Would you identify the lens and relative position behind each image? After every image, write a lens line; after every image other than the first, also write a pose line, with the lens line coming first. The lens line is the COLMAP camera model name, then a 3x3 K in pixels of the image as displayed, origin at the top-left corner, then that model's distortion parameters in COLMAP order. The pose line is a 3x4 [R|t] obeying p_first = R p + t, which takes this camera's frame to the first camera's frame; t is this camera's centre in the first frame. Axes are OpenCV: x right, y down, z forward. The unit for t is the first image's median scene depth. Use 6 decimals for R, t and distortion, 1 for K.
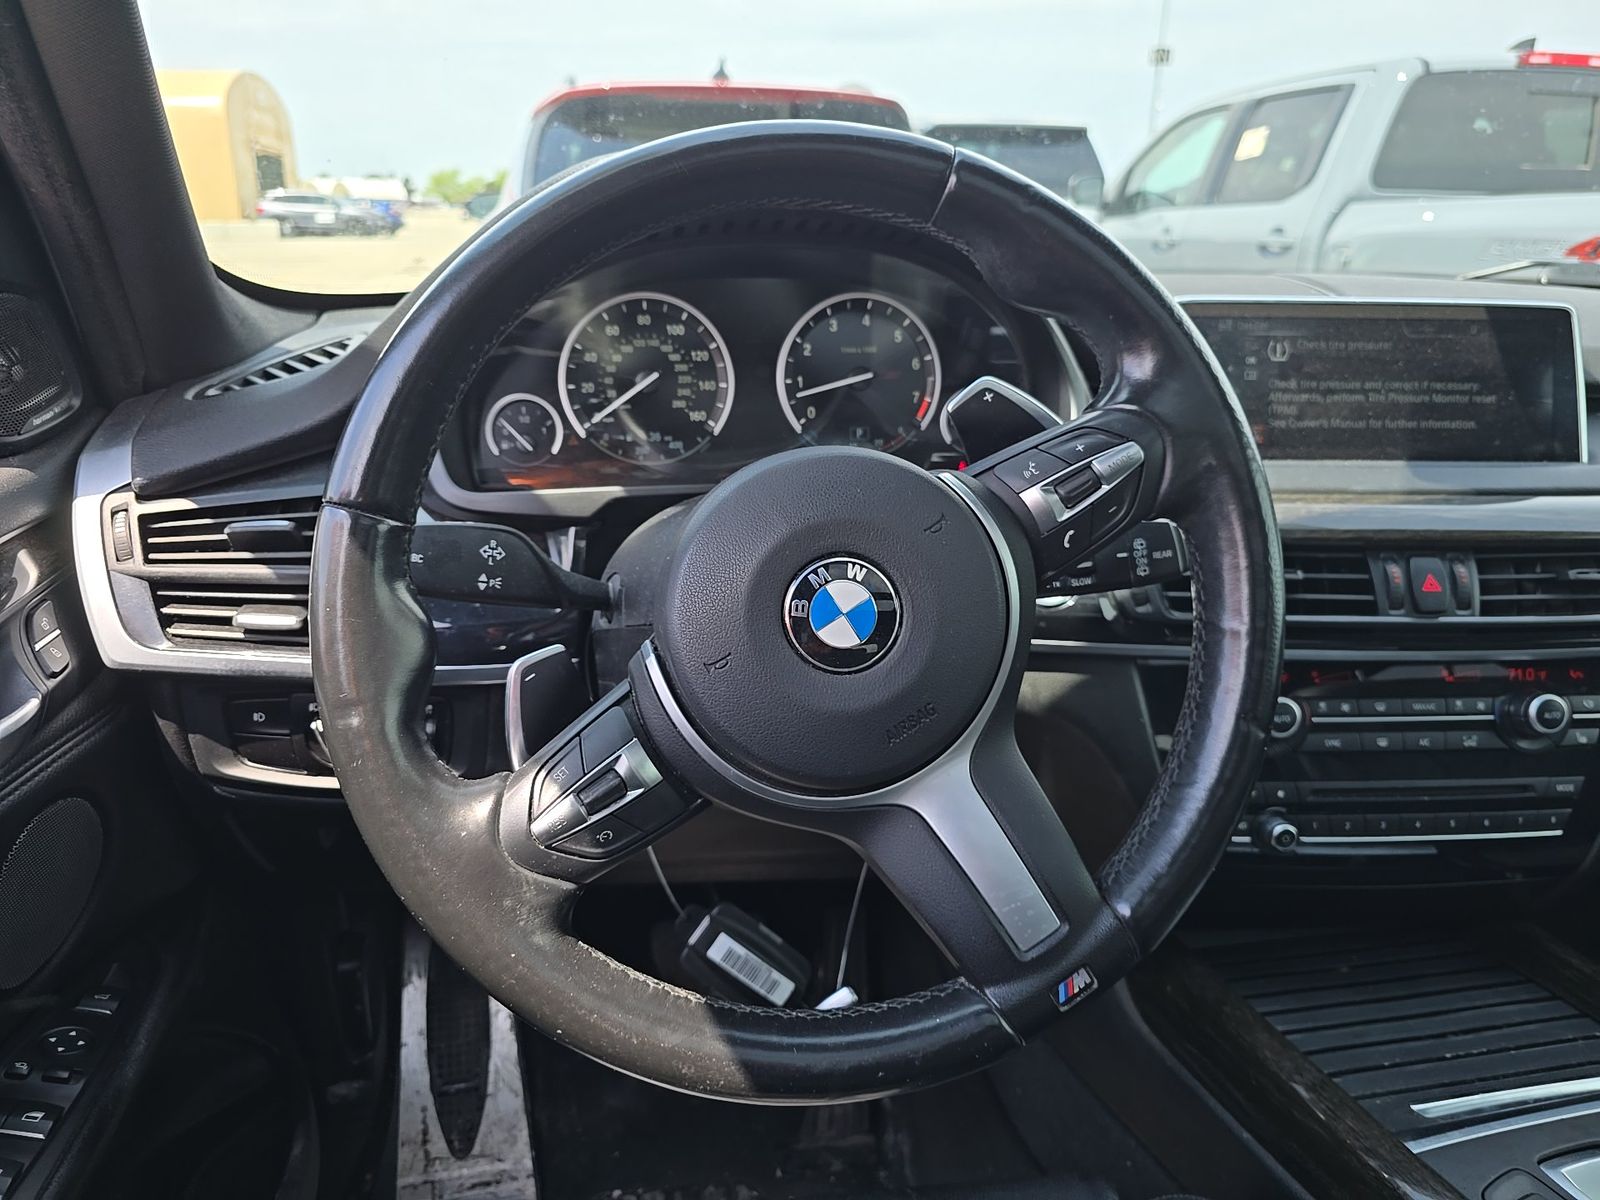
lens RADIAL K [[1073.2, 0, 797.5], [0, 1073.2, 601.9], [0, 0, 1]] dist [0.026464, -0.042493]
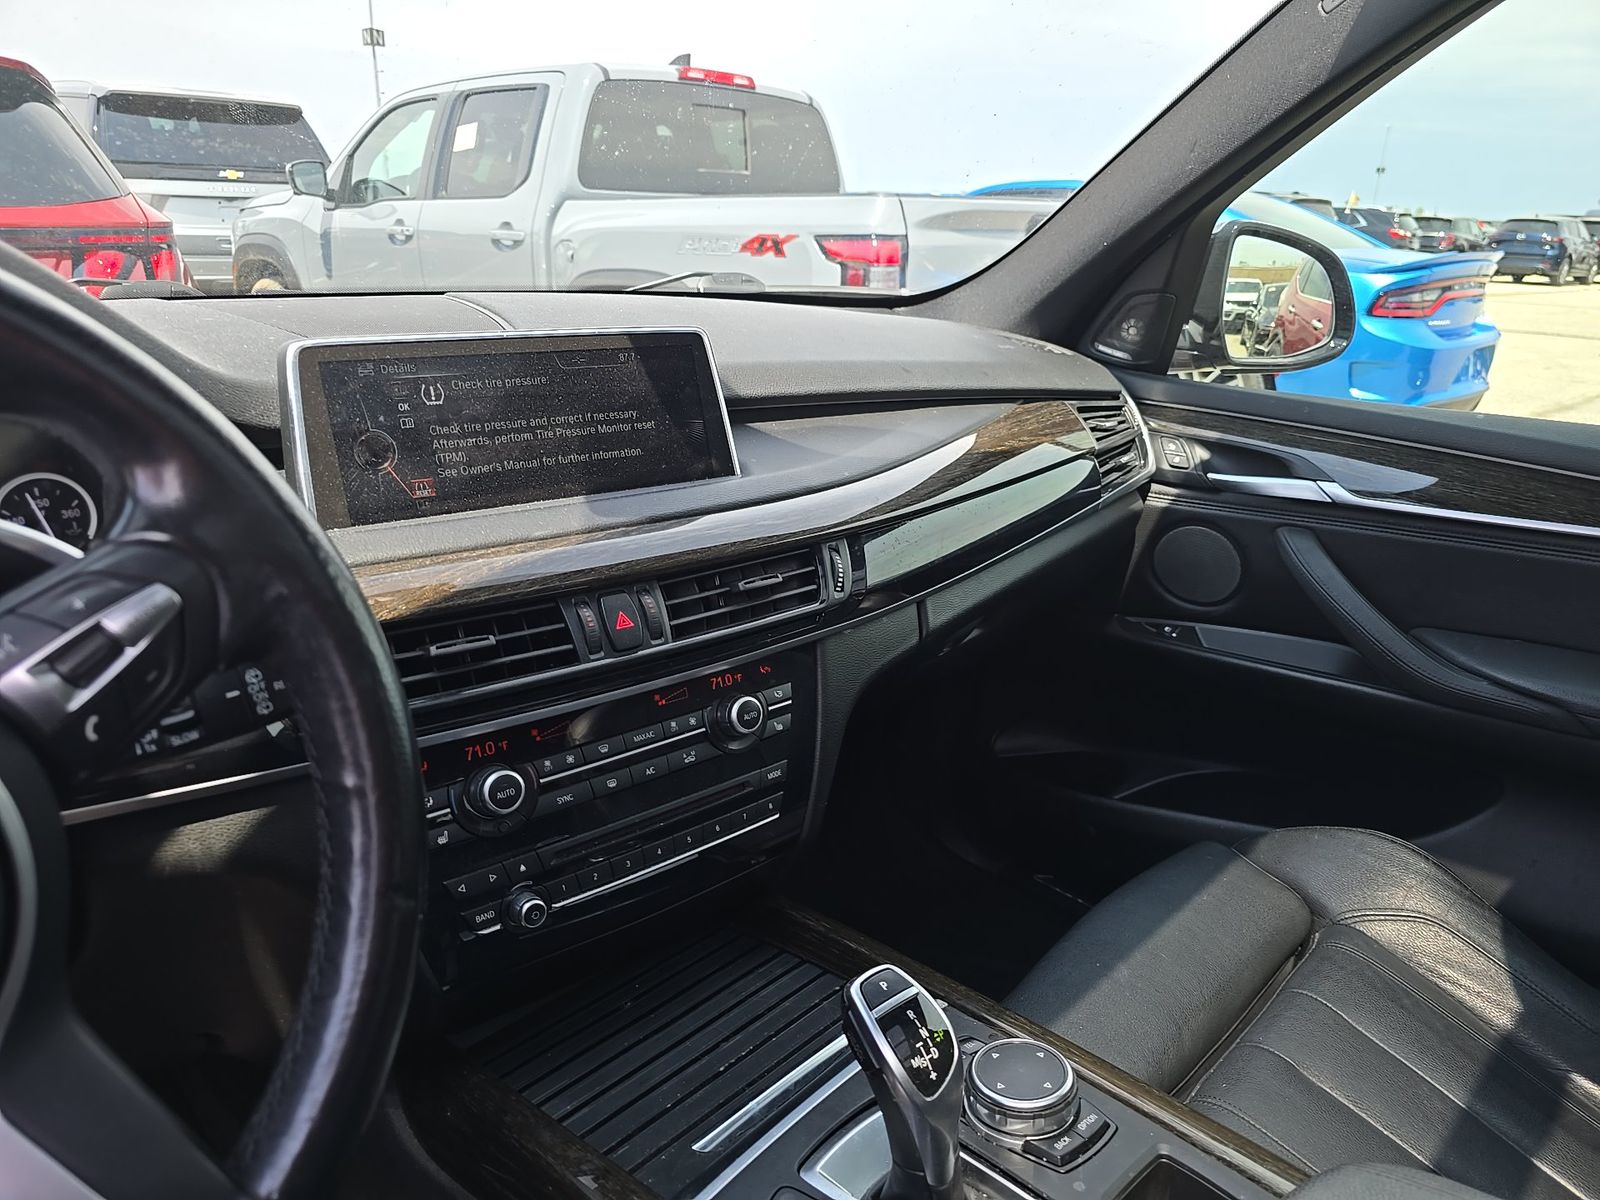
lens RADIAL K [[1073.2, 0, 784.2], [0, 1073.2, 610.3], [0, 0, 1]] dist [0.026464, -0.042493]
pose [[0.813559, -0.185215, 0.551195, 0.152837], [0.174642, 0.981981, 0.072199, -0.067170], [-0.554636, 0.037524, 0.831247, 0.085145]]
